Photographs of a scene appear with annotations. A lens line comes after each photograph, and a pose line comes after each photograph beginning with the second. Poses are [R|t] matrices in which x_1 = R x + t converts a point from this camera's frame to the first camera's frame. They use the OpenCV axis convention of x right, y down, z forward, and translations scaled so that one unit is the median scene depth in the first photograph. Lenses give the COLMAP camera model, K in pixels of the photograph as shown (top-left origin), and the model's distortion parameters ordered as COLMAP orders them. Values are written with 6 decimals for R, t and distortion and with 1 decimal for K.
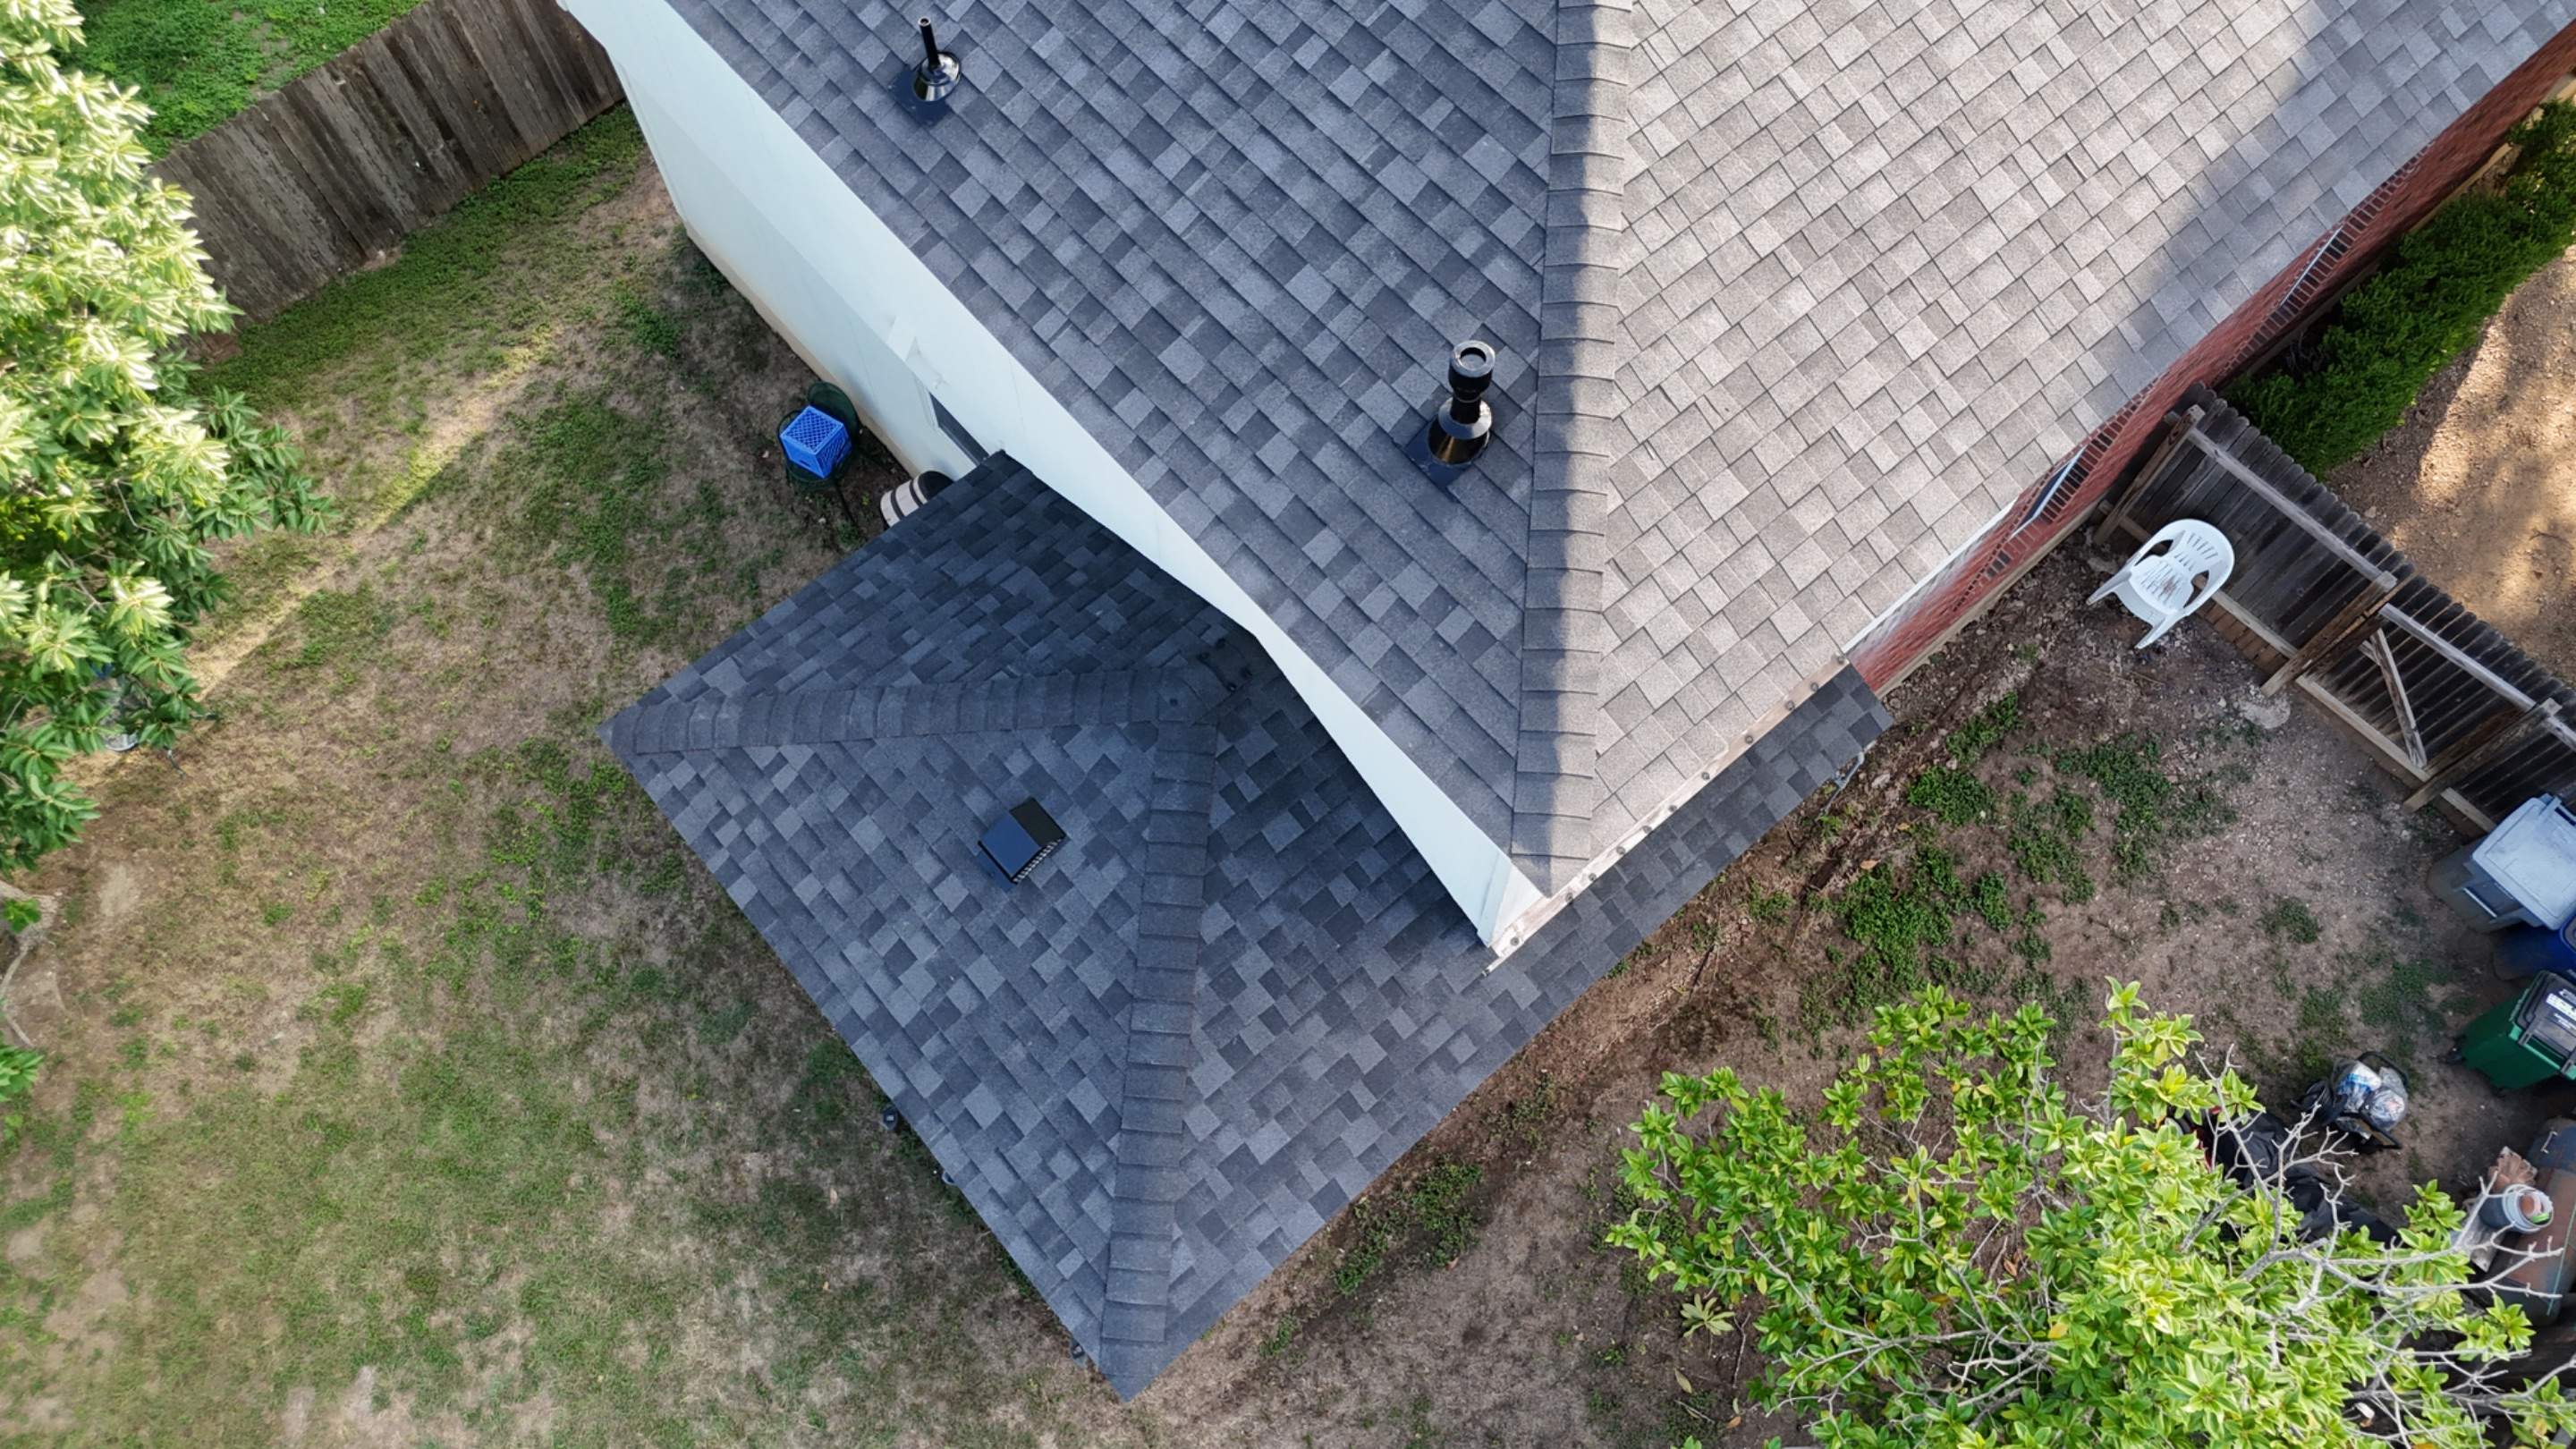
lens RADIAL K [[1897.5, 0, 1290.8], [0, 1897.5, 721.5], [0, 0, 1]] dist [0.077453, -0.076033]
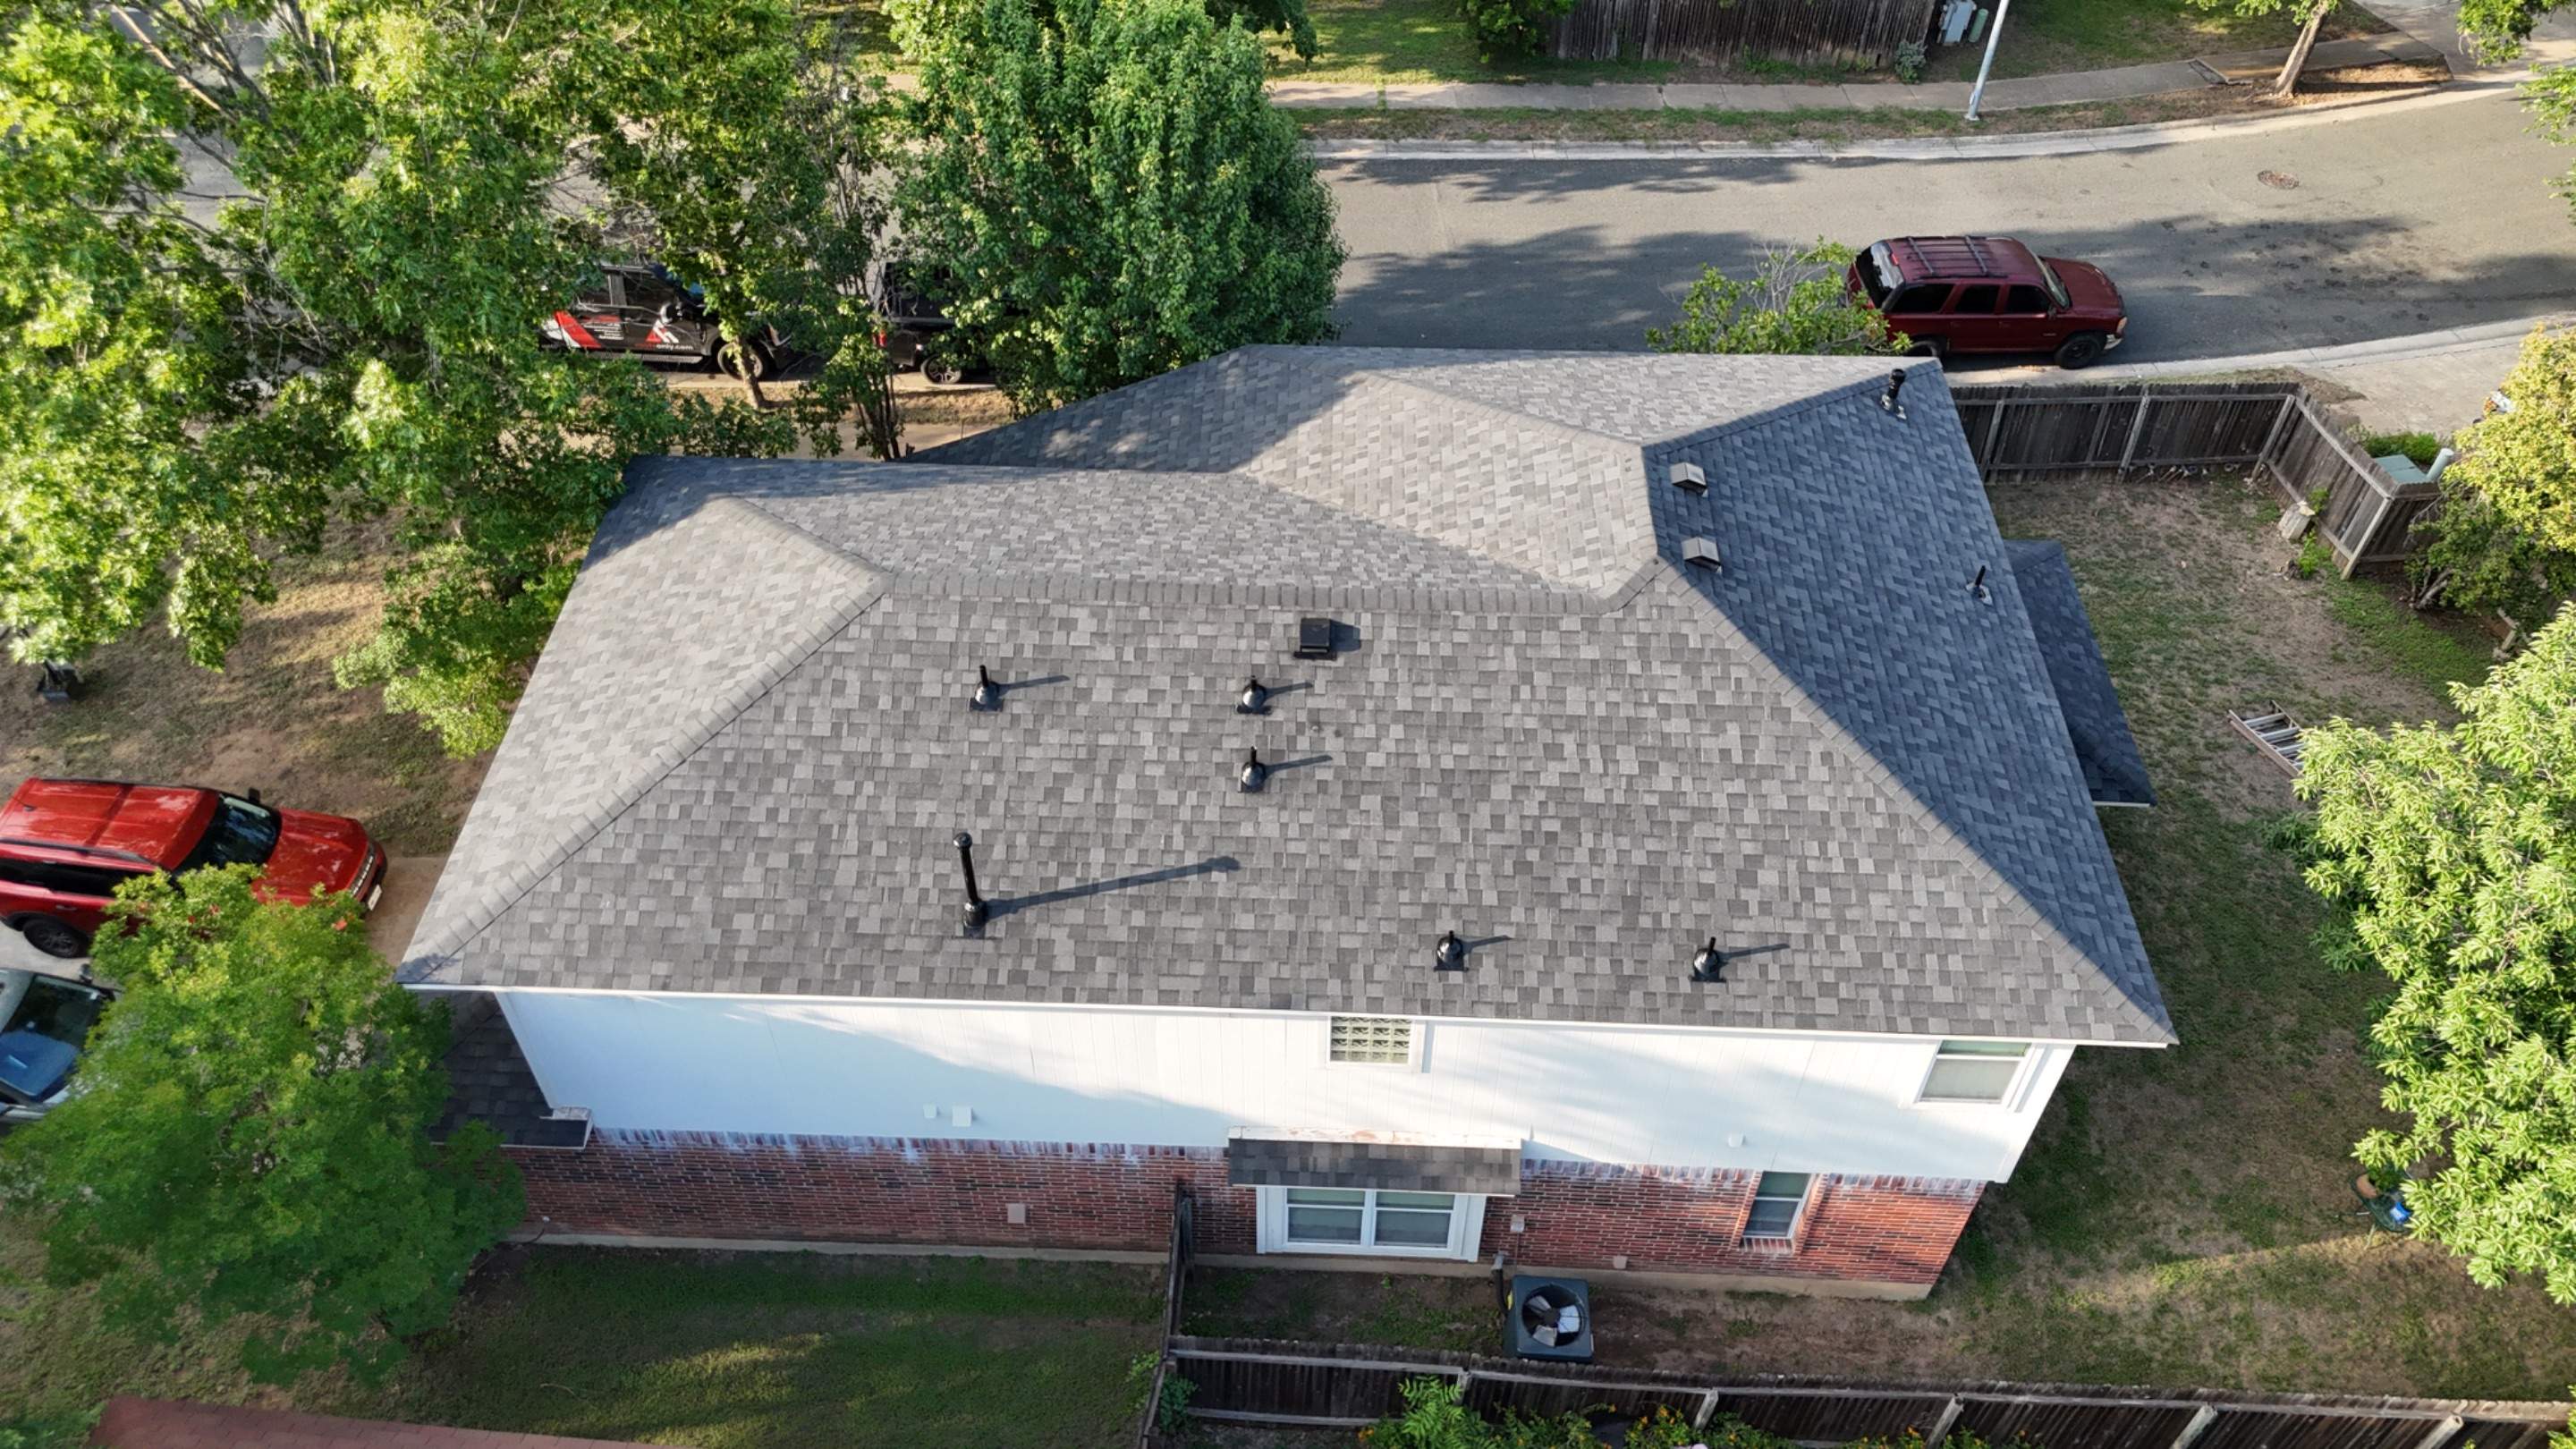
lens RADIAL K [[1897.5, 0, 1288.5], [0, 1897.5, 718.5], [0, 0, 1]] dist [0.077453, -0.076033]
pose [[-0.728601, -0.498082, 0.470165, -0.686599], [0.615548, -0.175099, 0.768401, -2.448953], [-0.300402, 0.849267, 0.434171, 0.330588]]
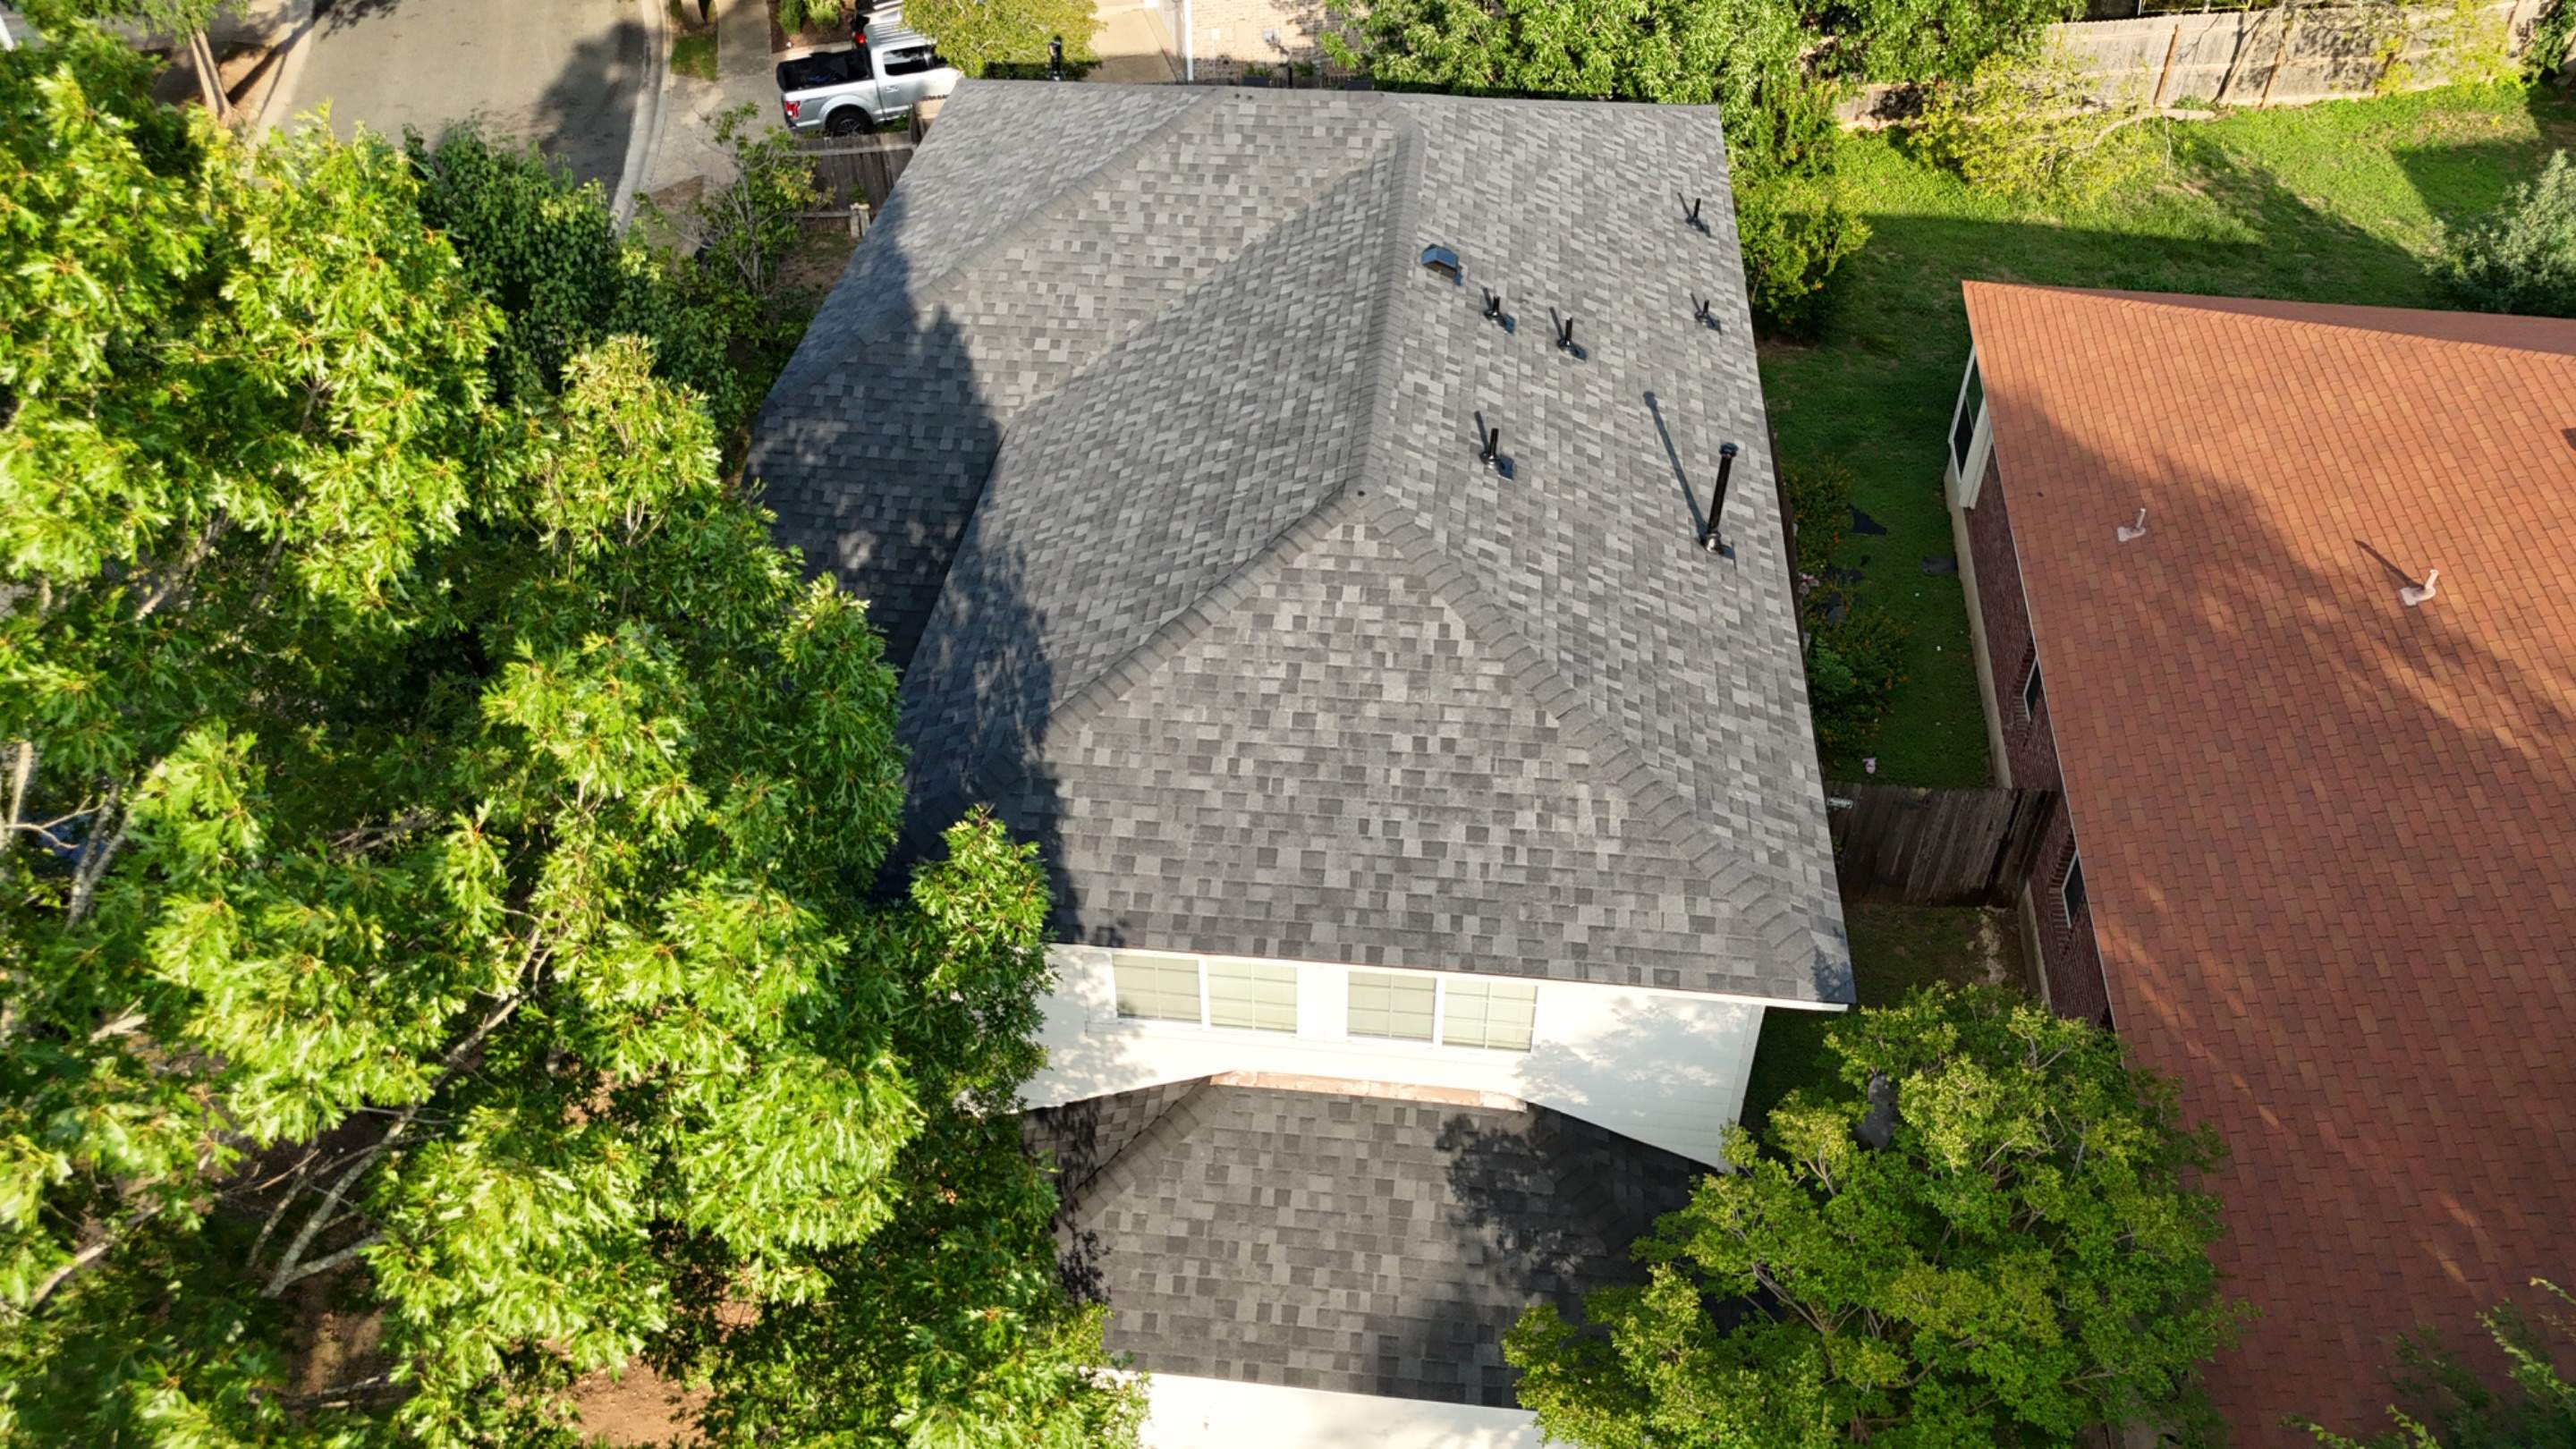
lens RADIAL K [[1897.5, 0, 1294.6], [0, 1897.5, 729.8], [0, 0, 1]] dist [0.077453, -0.076033]
pose [[-0.732813, 0.438345, -0.520421, 1.581896], [-0.616662, -0.104573, 0.780251, -2.451758], [0.287597, 0.892703, 0.346943, 0.780787]]
